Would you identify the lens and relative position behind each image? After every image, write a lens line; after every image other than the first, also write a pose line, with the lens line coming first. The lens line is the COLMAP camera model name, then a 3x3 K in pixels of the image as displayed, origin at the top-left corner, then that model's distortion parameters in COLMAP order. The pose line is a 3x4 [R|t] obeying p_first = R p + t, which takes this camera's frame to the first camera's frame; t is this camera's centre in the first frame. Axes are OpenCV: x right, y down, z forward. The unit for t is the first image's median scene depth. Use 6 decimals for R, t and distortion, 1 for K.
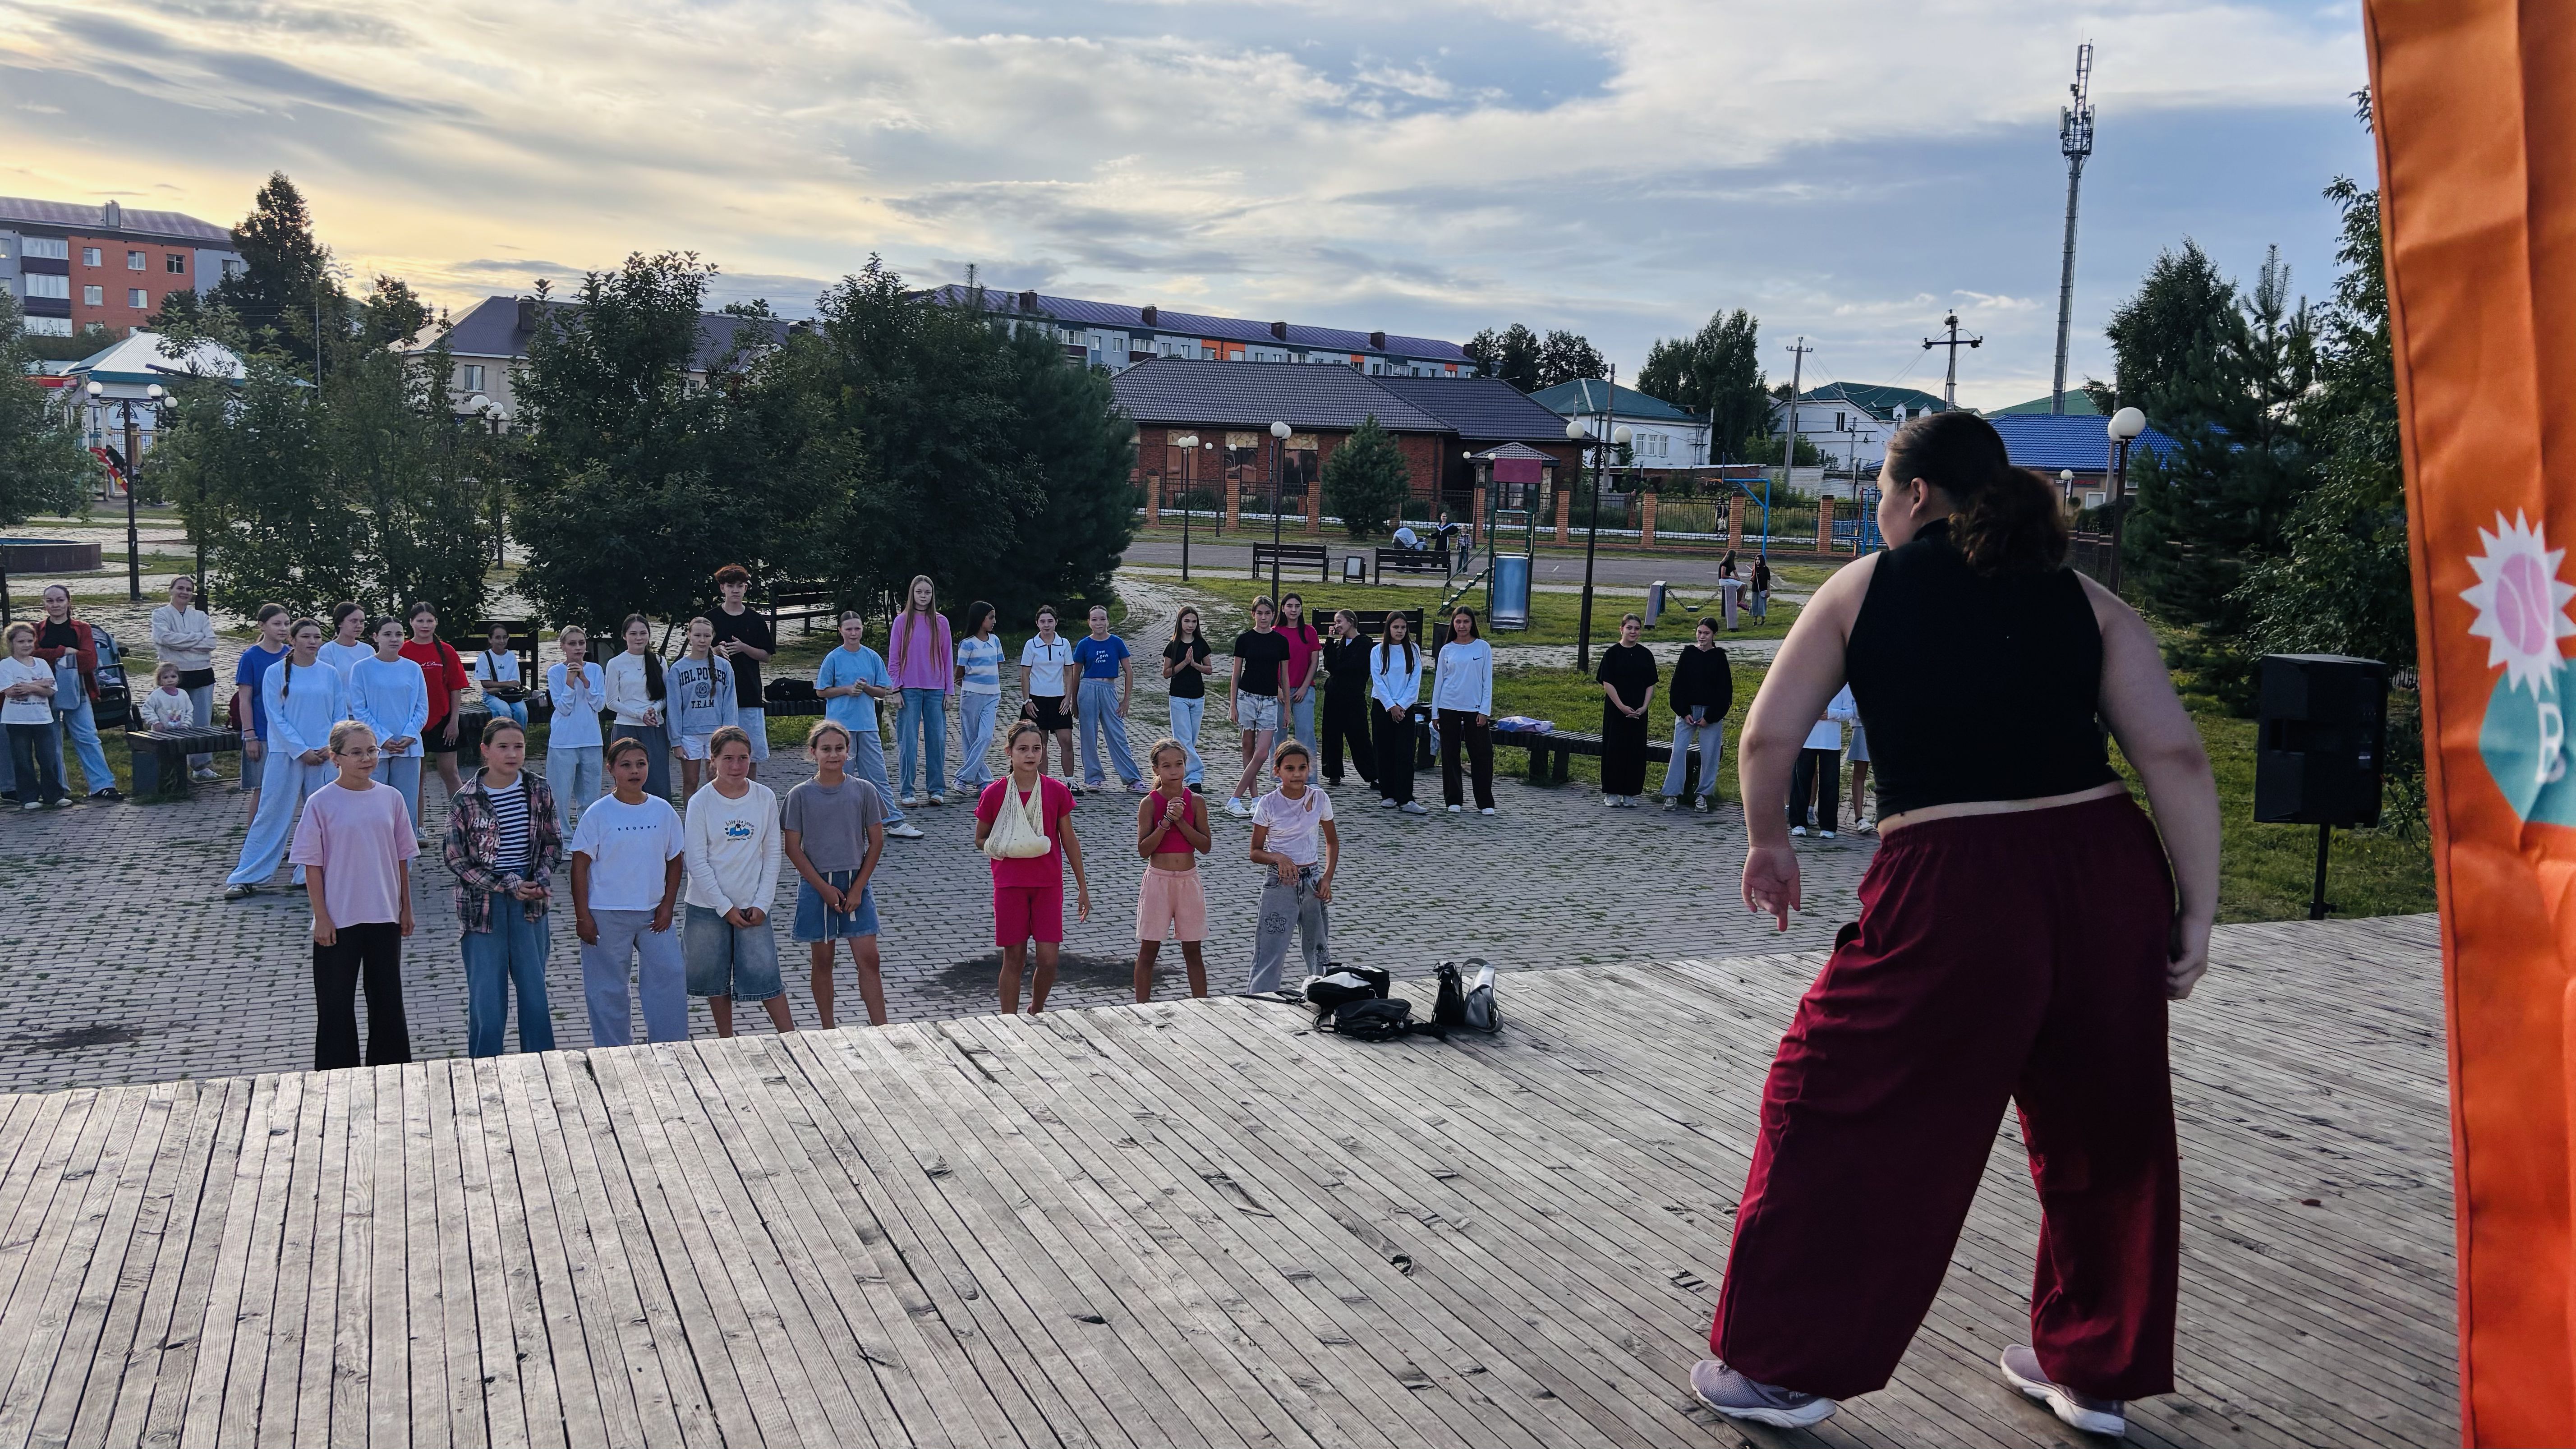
lens RADIAL K [[1961.8, 0, 1282.4], [0, 1961.8, 720.5], [0, 0, 1]] dist [0.052811, -0.065658]
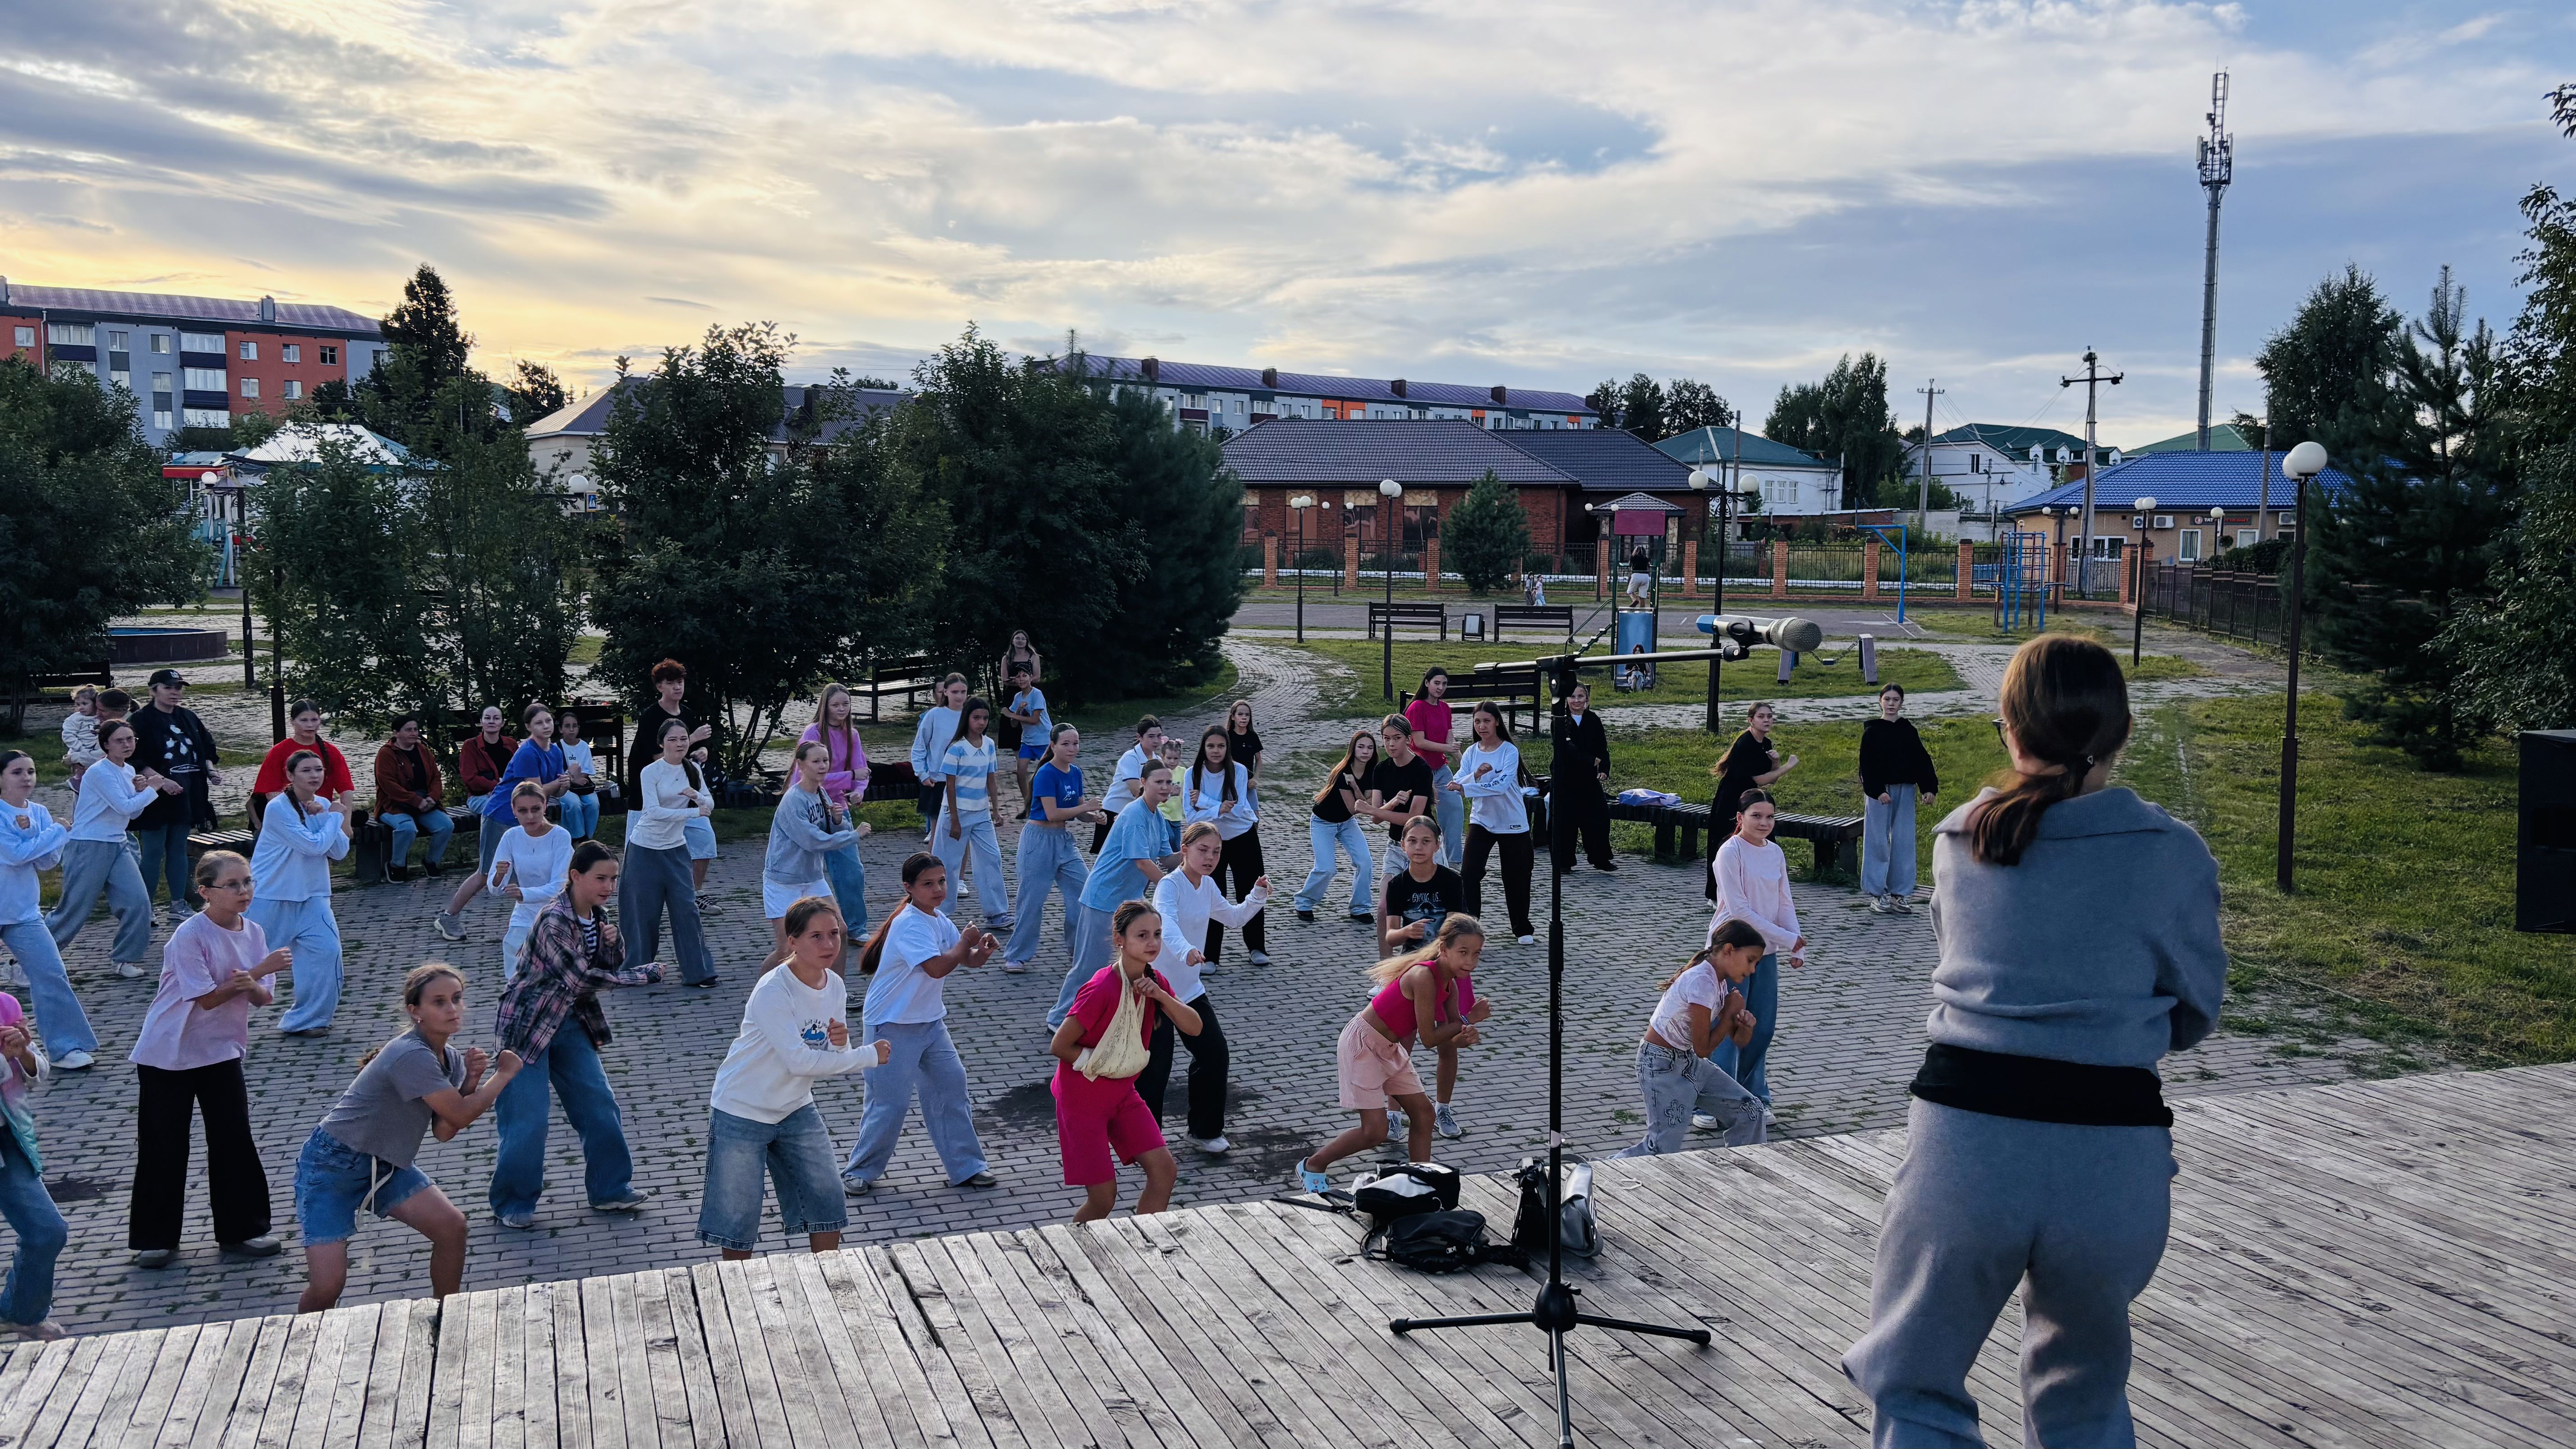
lens RADIAL K [[1961.8, 0, 1295.6], [0, 1961.8, 715.9], [0, 0, 1]] dist [0.052811, -0.065658]
pose [[0.998097, -0.019086, -0.058636, 0.002649], [0.017252, 0.999351, -0.031617, -0.002266], [0.059201, 0.030545, 0.997779, 0.013202]]
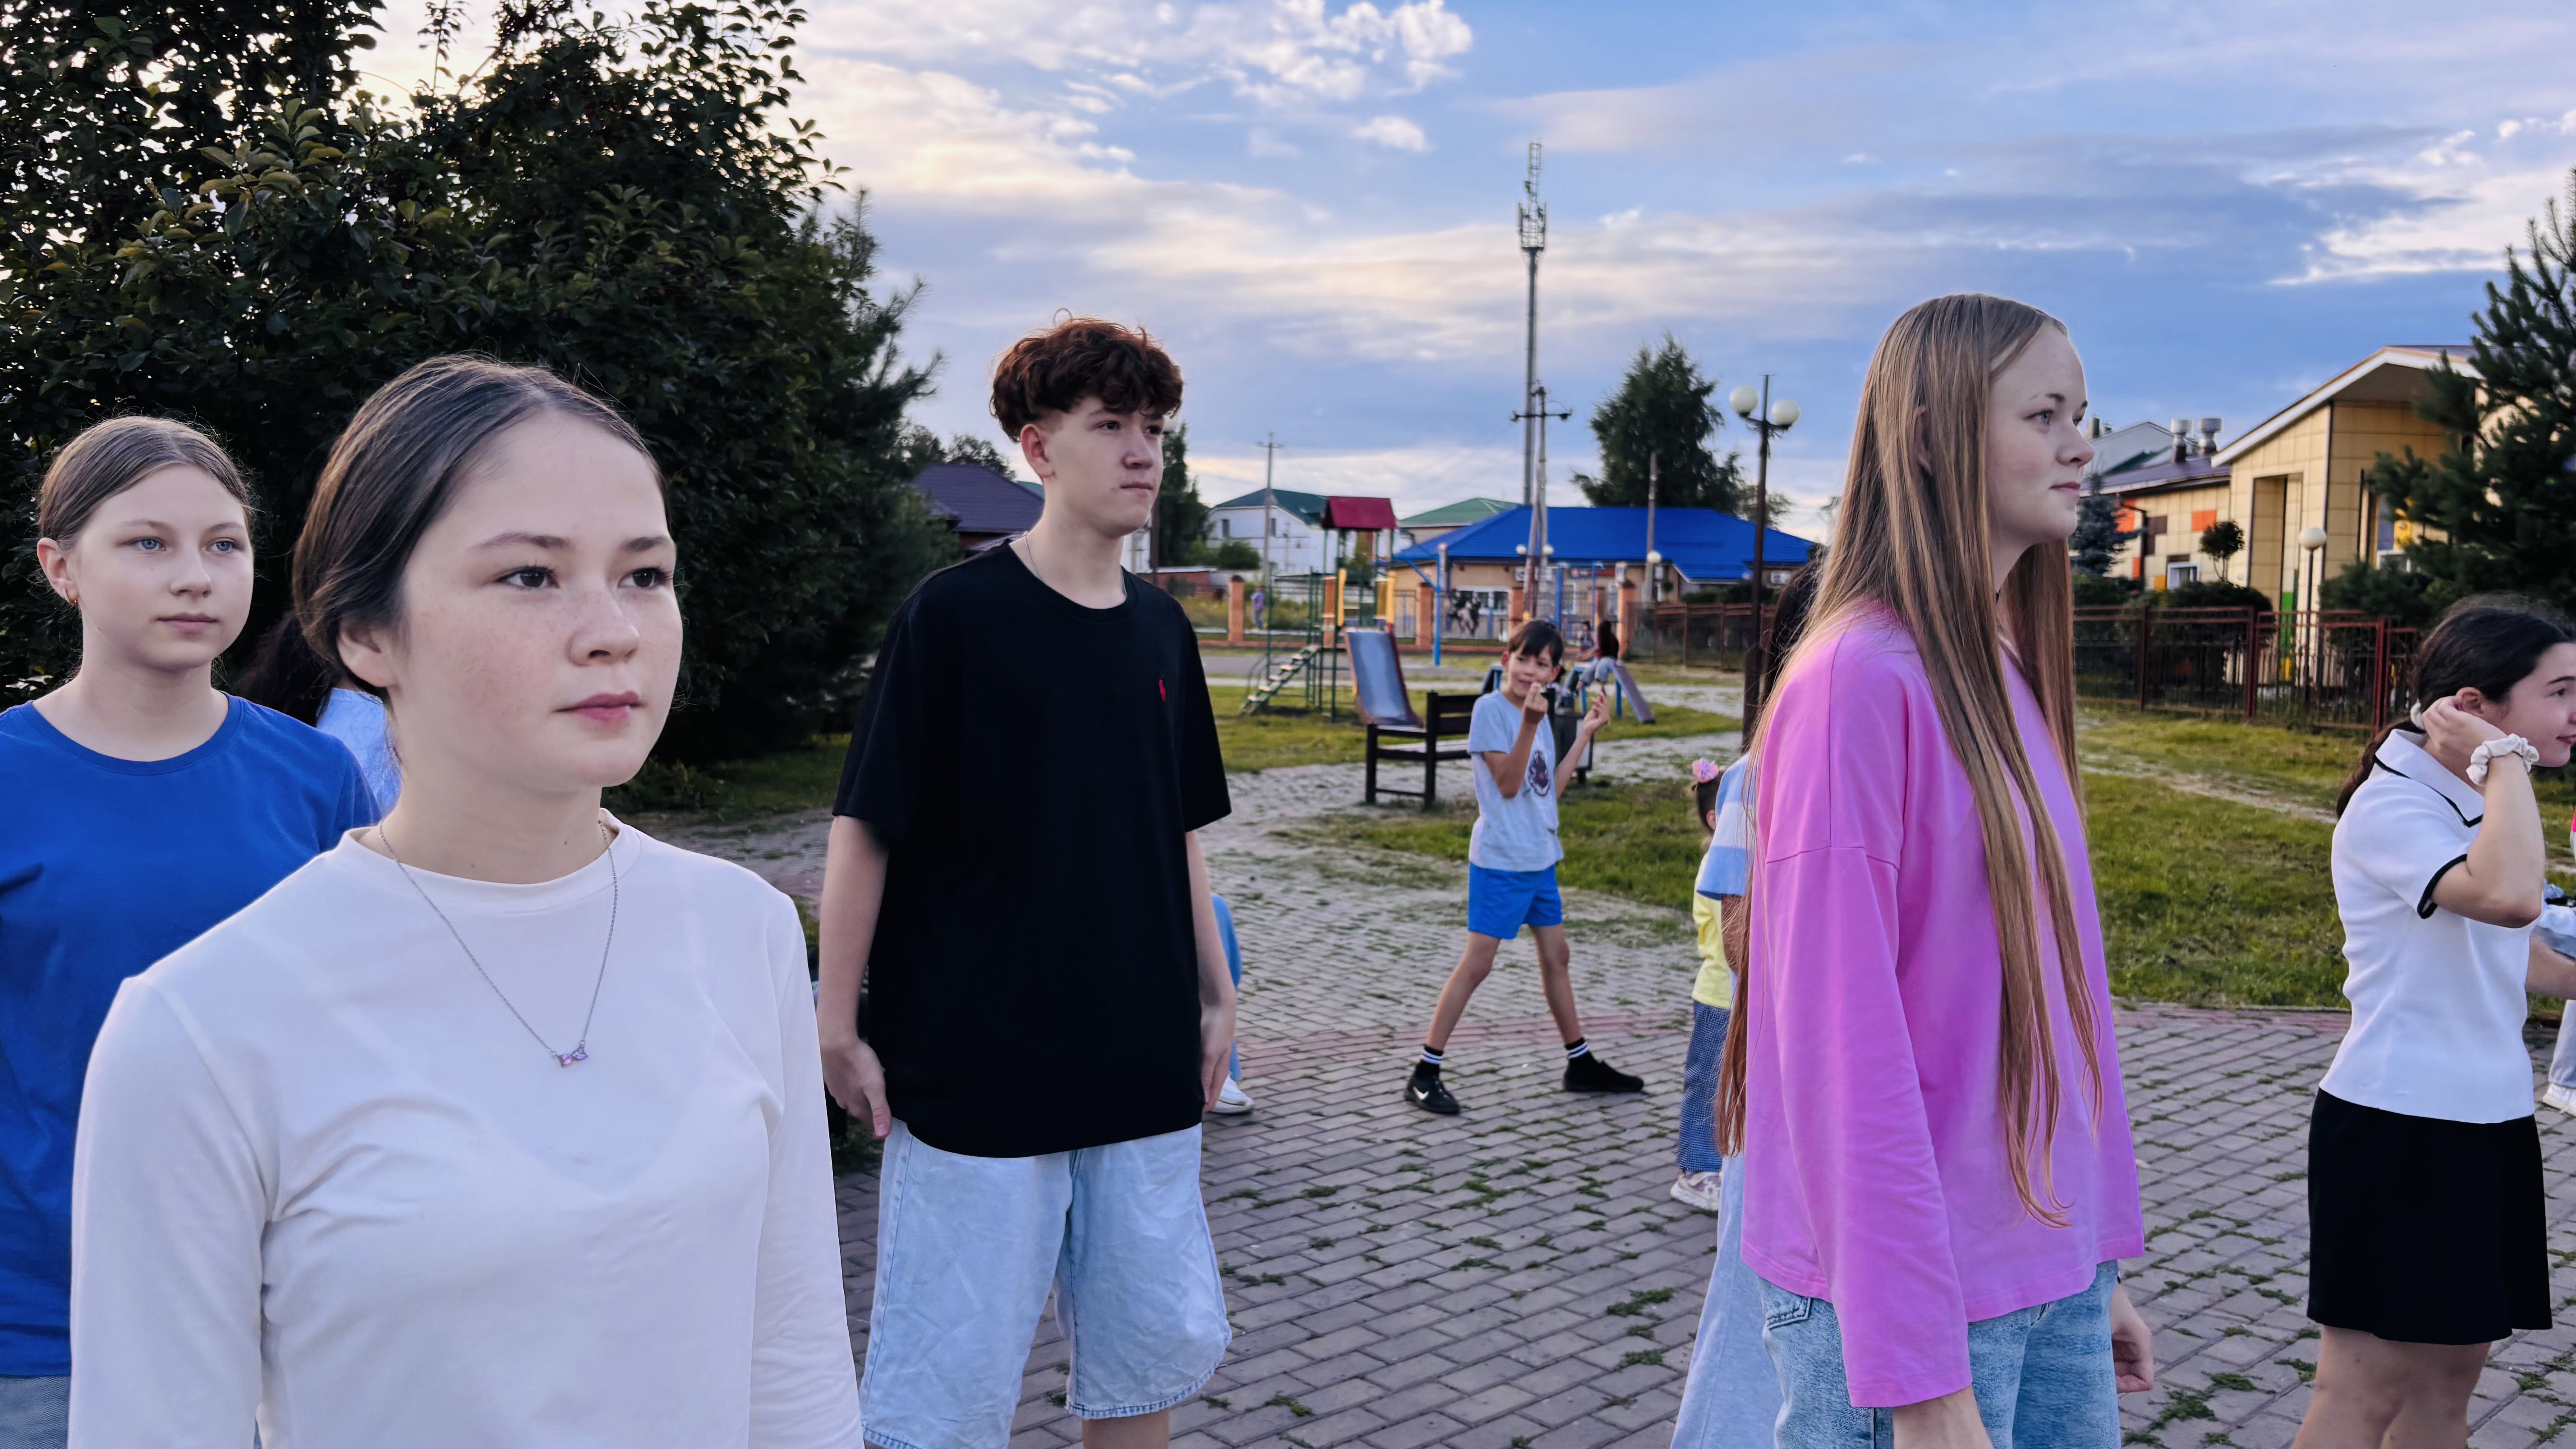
lens RADIAL K [[1961.8, 0, 1274.2], [0, 1961.8, 763.3], [0, 0, 1]] dist [0.052811, -0.065658]
pose [[0.946521, -0.039559, 0.320208, -0.078714], [0.052111, 0.998169, -0.030721, -0.007970], [-0.318406, 0.045764, 0.946849, 0.180005]]
